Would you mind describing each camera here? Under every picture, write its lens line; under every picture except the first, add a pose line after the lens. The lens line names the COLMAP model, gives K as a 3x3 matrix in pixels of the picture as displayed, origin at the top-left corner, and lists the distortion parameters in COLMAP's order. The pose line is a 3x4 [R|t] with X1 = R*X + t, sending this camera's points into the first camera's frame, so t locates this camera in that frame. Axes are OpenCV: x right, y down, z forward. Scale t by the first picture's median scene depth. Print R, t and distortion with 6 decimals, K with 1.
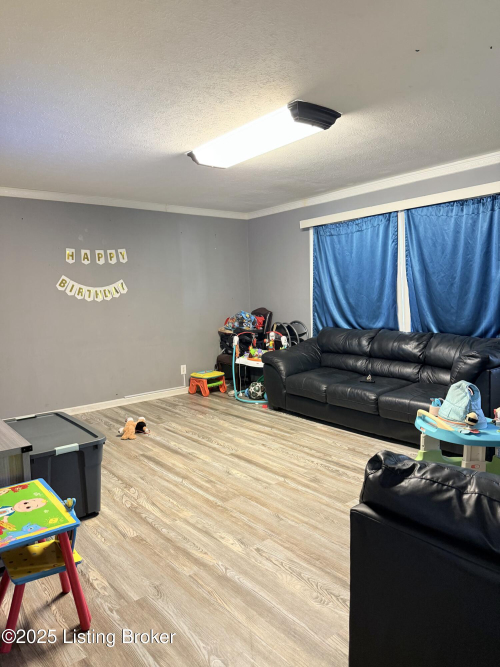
lens RADIAL K [[465.8, 0, 250.6], [0, 465.8, 334.1], [0, 0, 1]] dist [0.004765, 0.001332]
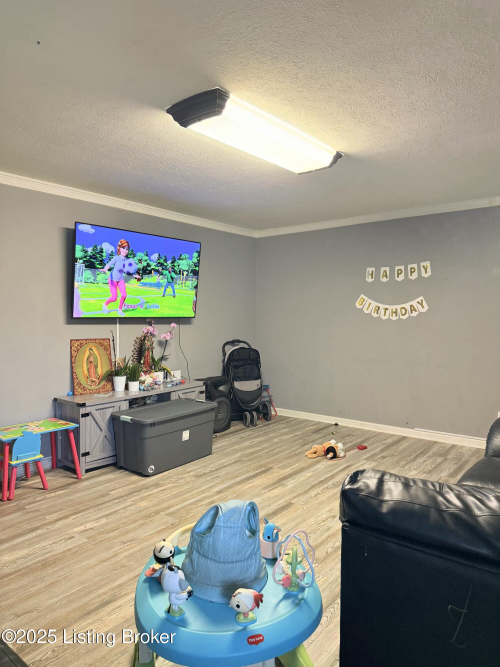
lens RADIAL K [[465.8, 0, 250.7], [0, 465.8, 333.1], [0, 0, 1]] dist [0.004765, 0.001332]
pose [[0.210938, 0.060457, -0.975628, 0.546147], [-0.086105, 0.995355, 0.043064, -0.060051], [0.973700, 0.074922, 0.215163, 0.518814]]
